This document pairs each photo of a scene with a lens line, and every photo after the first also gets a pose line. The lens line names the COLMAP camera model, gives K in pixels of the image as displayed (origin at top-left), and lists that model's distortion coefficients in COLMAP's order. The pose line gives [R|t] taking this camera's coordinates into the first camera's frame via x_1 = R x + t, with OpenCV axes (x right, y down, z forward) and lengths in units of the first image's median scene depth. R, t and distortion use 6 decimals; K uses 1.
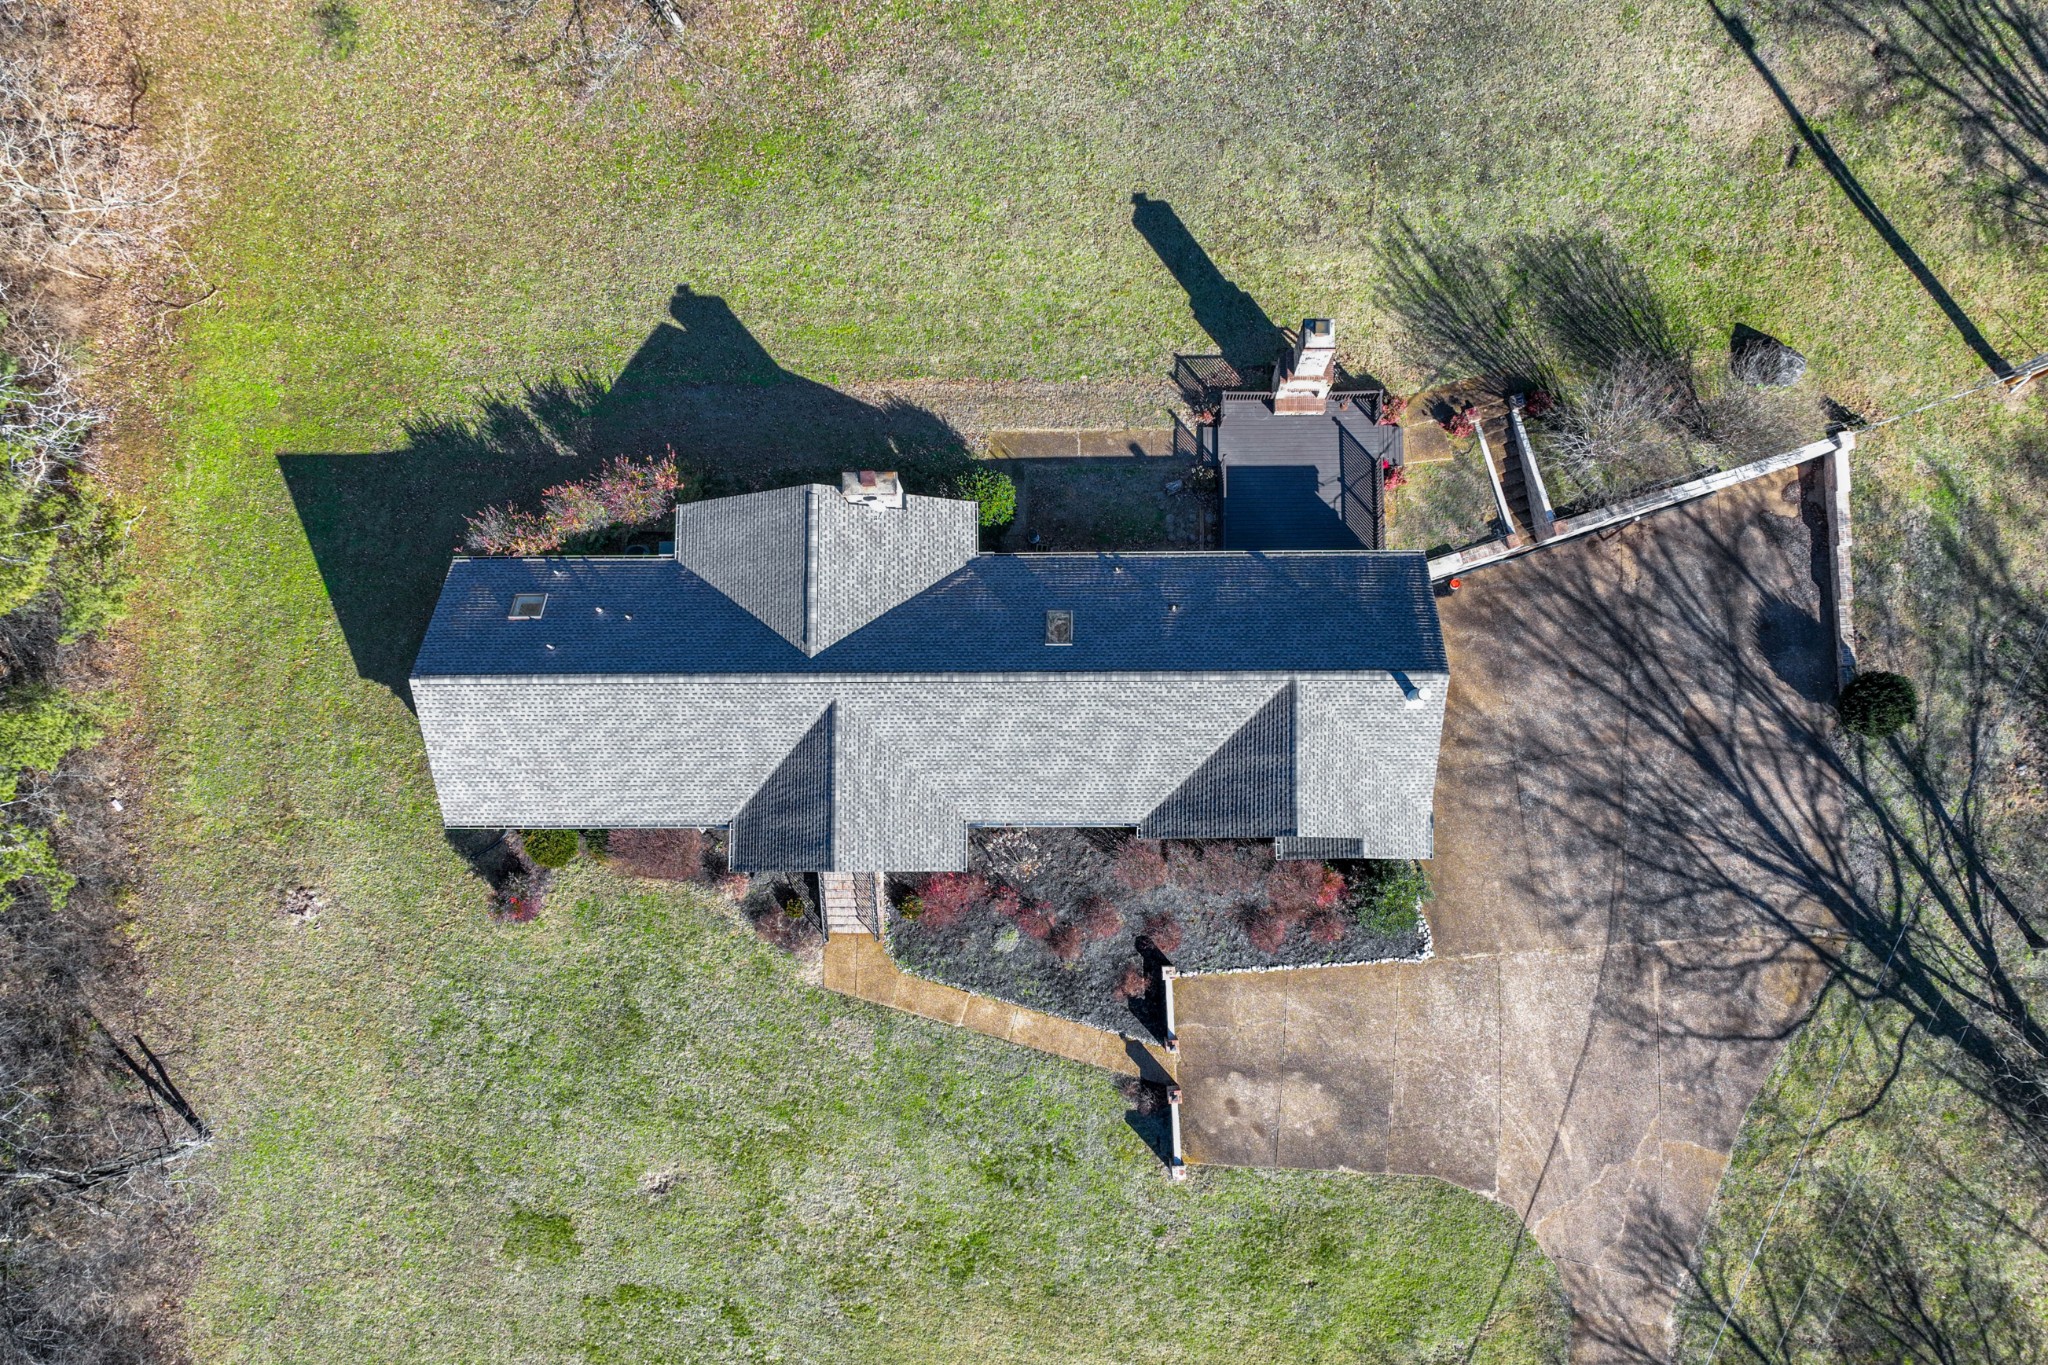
lens RADIAL K [[1456.2, 0, 1015.2], [0, 1456.2, 672.3], [0, 0, 1]] dist [0.004680, 0.000282]
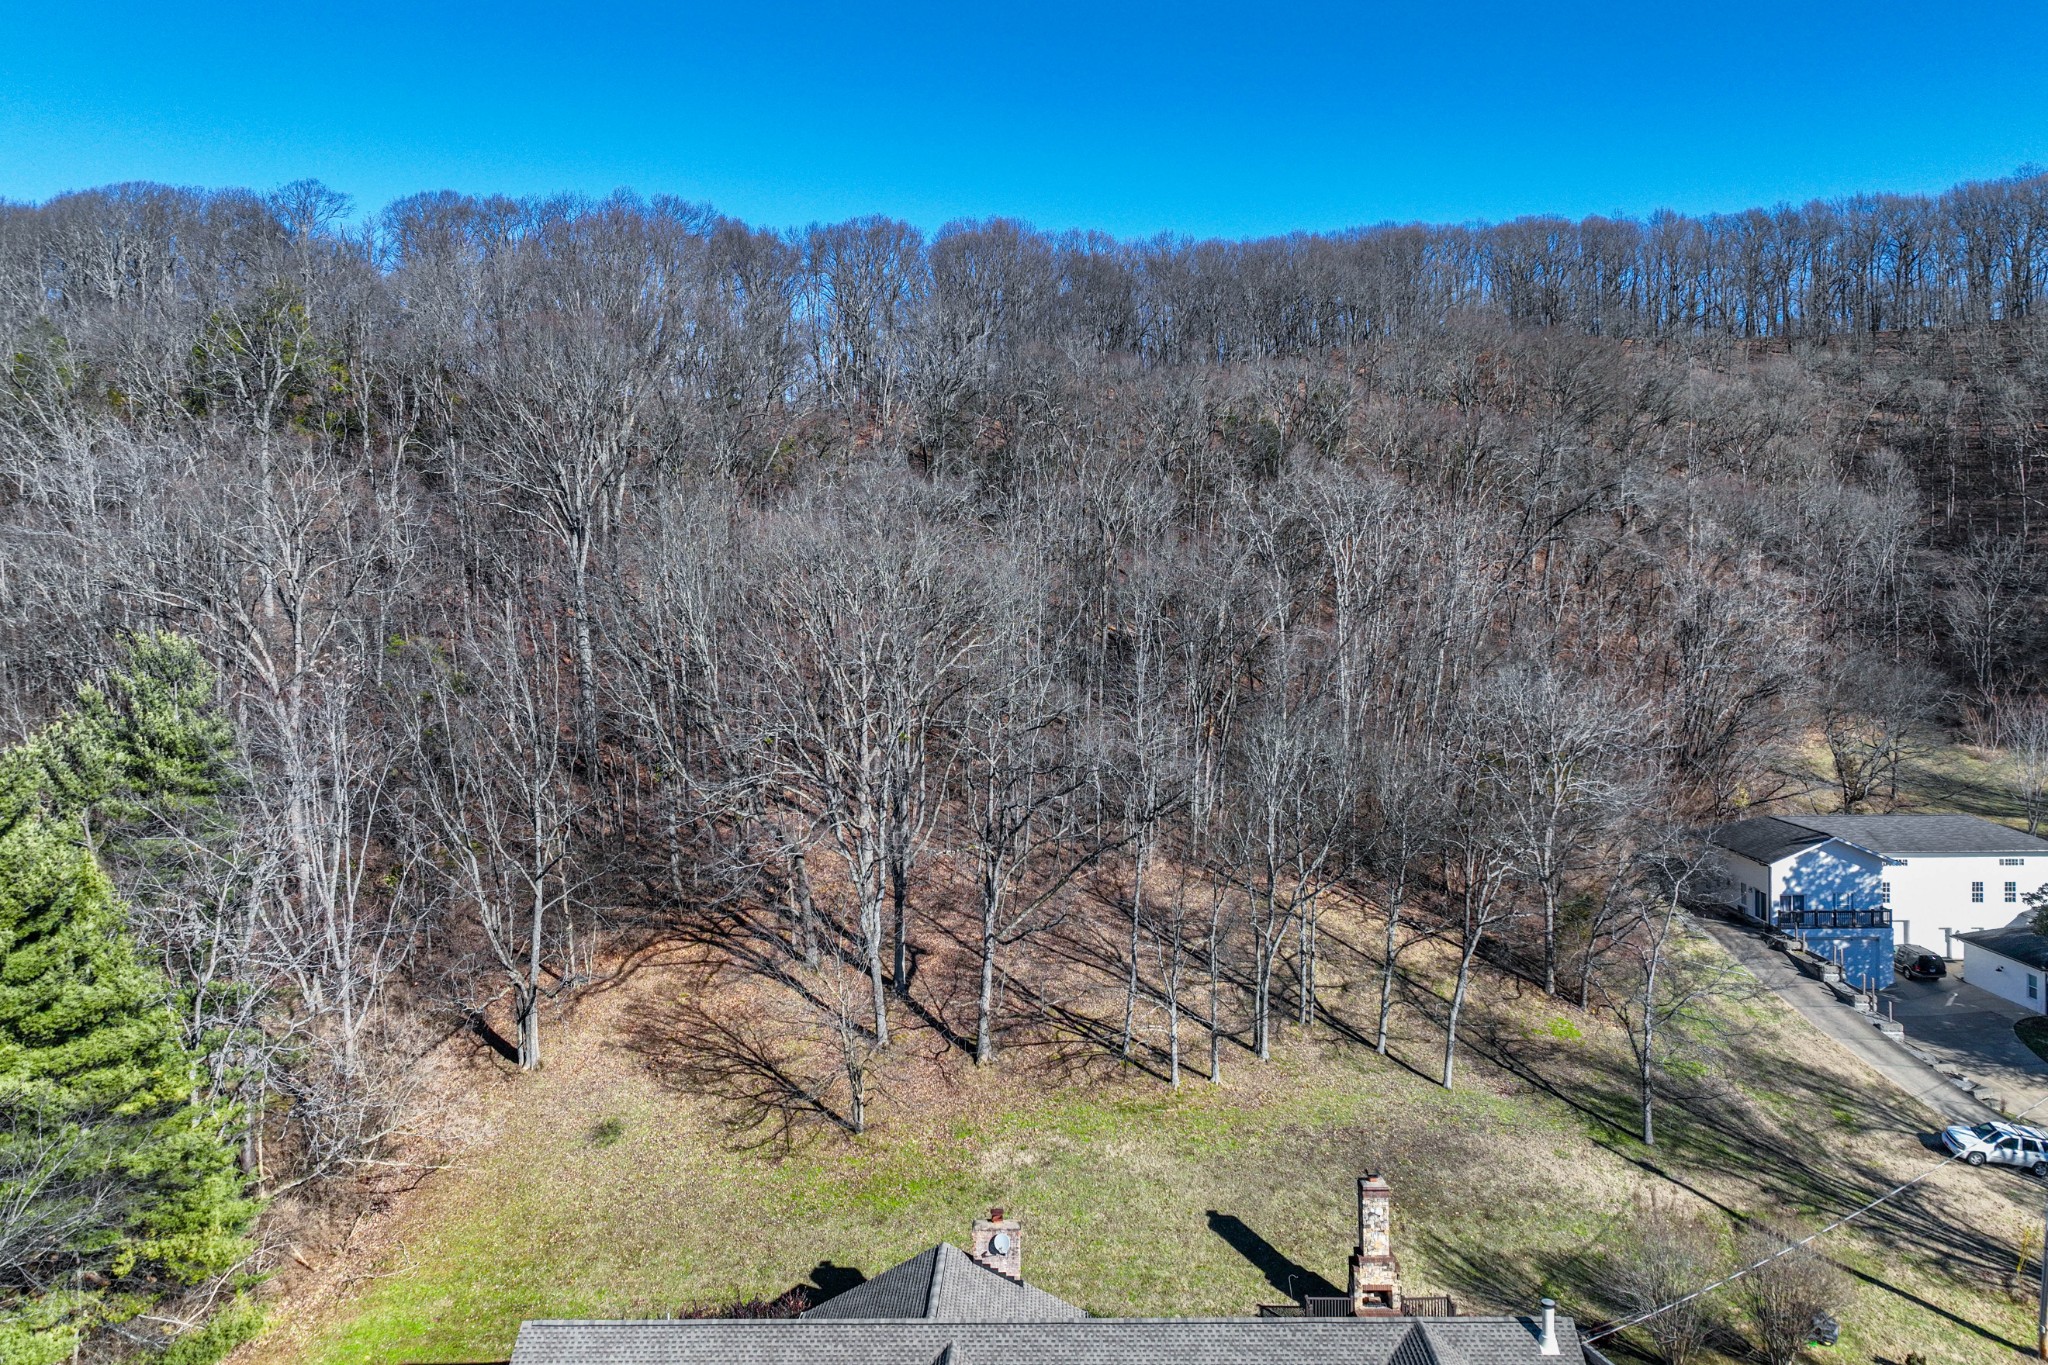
lens RADIAL K [[1456.2, 0, 1015.2], [0, 1456.2, 672.3], [0, 0, 1]] dist [0.004680, 0.000282]
pose [[0.999244, 0.029506, -0.025322, -0.062958], [-0.029019, 0.132472, -0.990762, 0.836334], [-0.025879, 0.990747, 0.133228, 0.384359]]
